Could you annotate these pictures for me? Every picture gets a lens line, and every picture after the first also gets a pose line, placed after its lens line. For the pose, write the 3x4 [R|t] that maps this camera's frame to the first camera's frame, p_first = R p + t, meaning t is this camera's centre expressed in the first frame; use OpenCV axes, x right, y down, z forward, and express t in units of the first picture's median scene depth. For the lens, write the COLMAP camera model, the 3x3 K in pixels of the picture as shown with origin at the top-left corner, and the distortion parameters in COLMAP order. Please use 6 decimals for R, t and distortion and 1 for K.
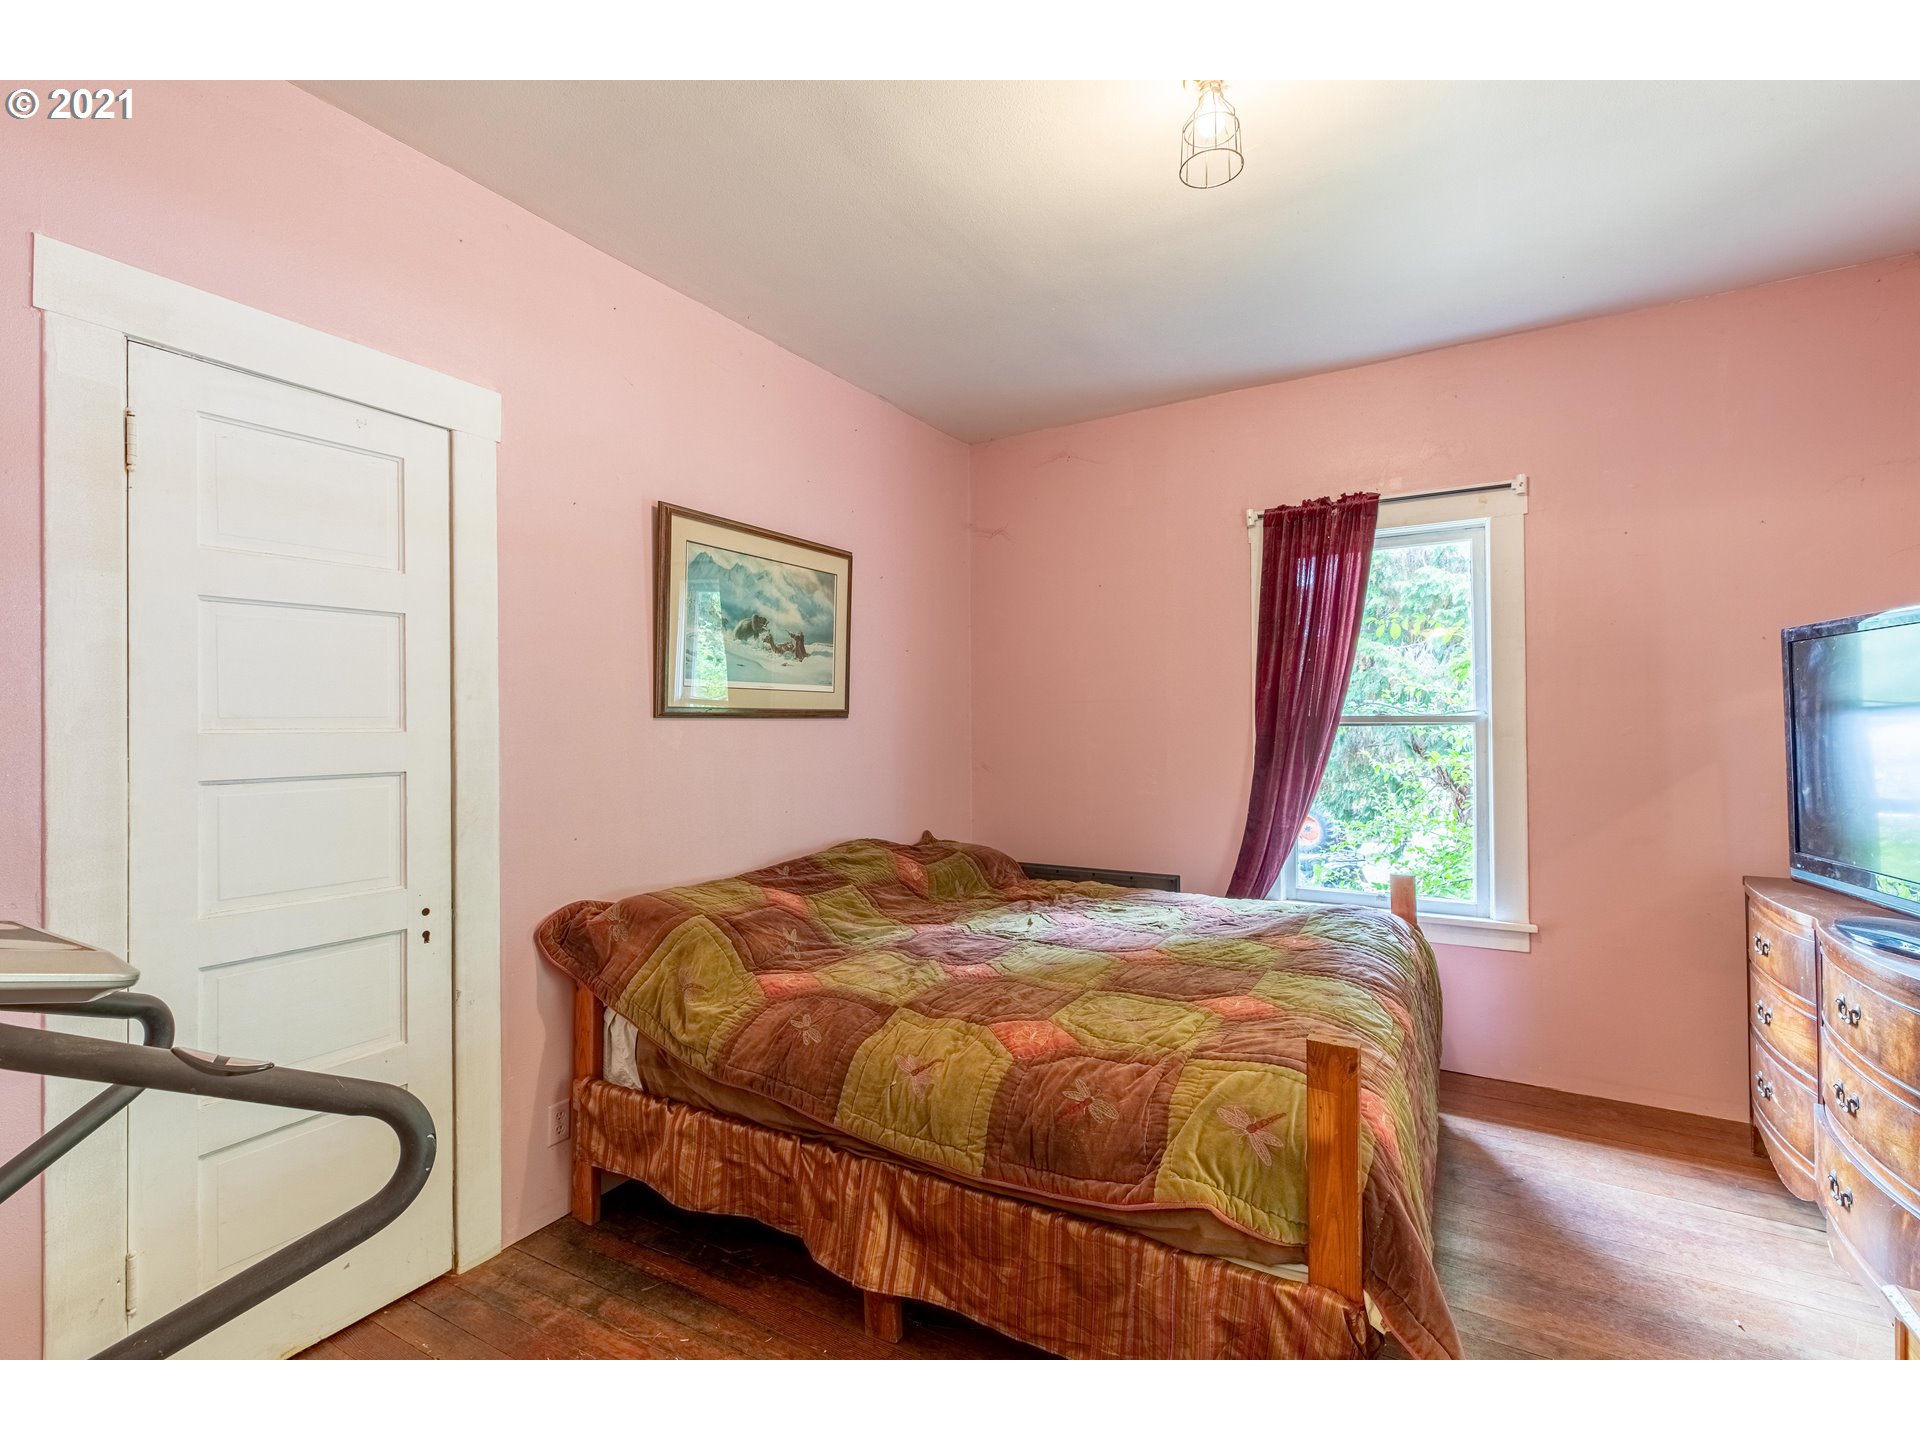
lens RADIAL K [[859.9, 0, 960.1], [0, 859.9, 713.0], [0, 0, 1]] dist [0.005441, -0.000800]
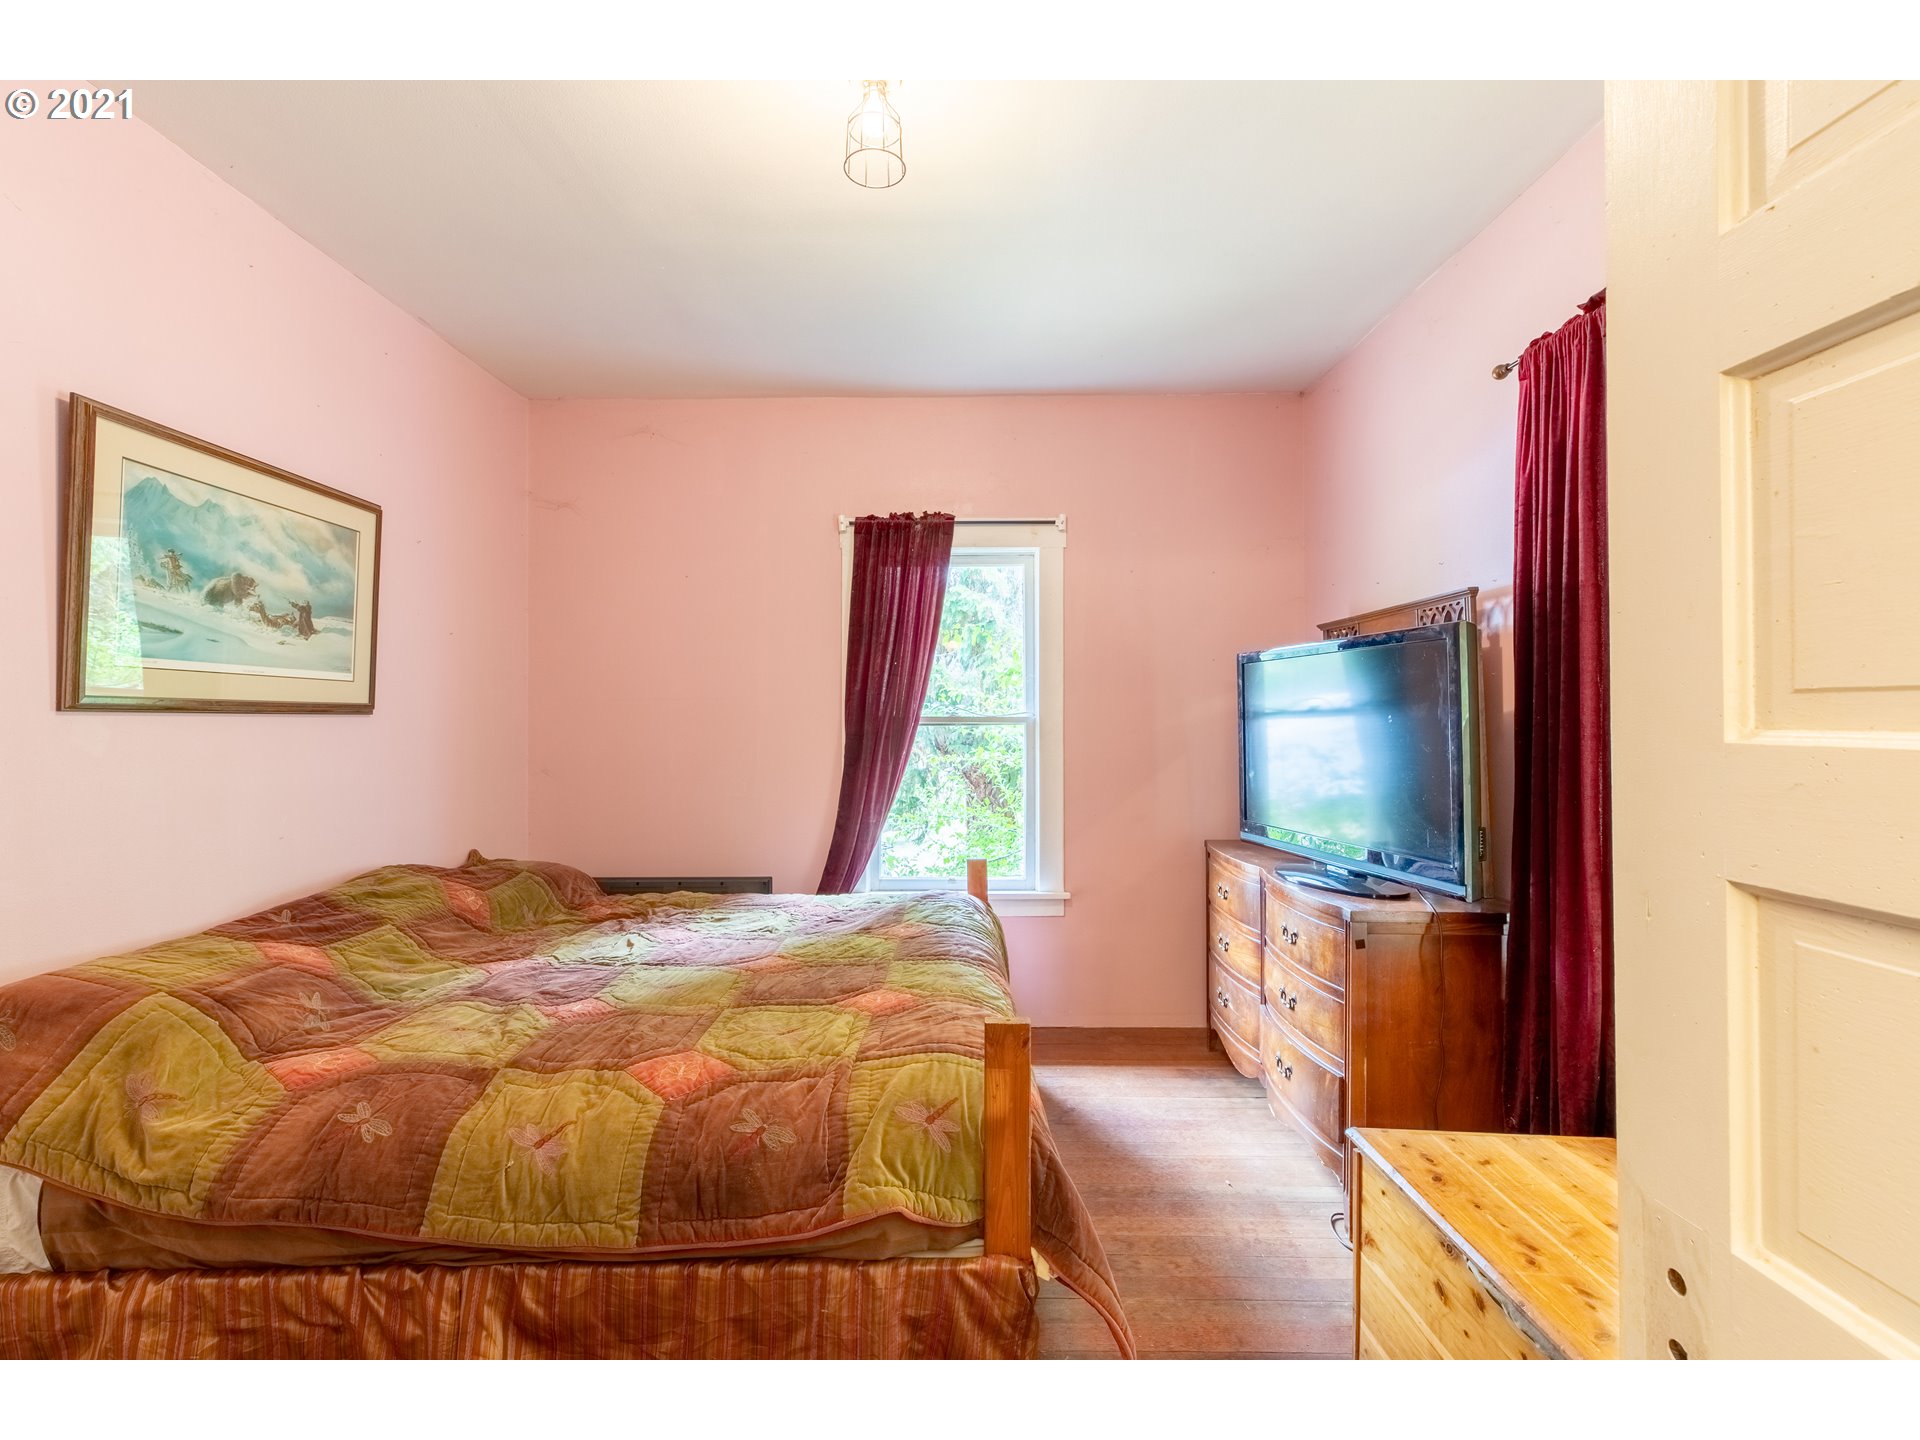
lens RADIAL K [[859.9, 0, 950.3], [0, 859.9, 712.9], [0, 0, 1]] dist [0.005441, -0.000800]
pose [[0.865211, 0.009453, 0.501319, -0.099449], [-0.009772, 0.999950, -0.001991, 0.001140], [-0.501312, -0.003176, 0.865260, 0.067842]]
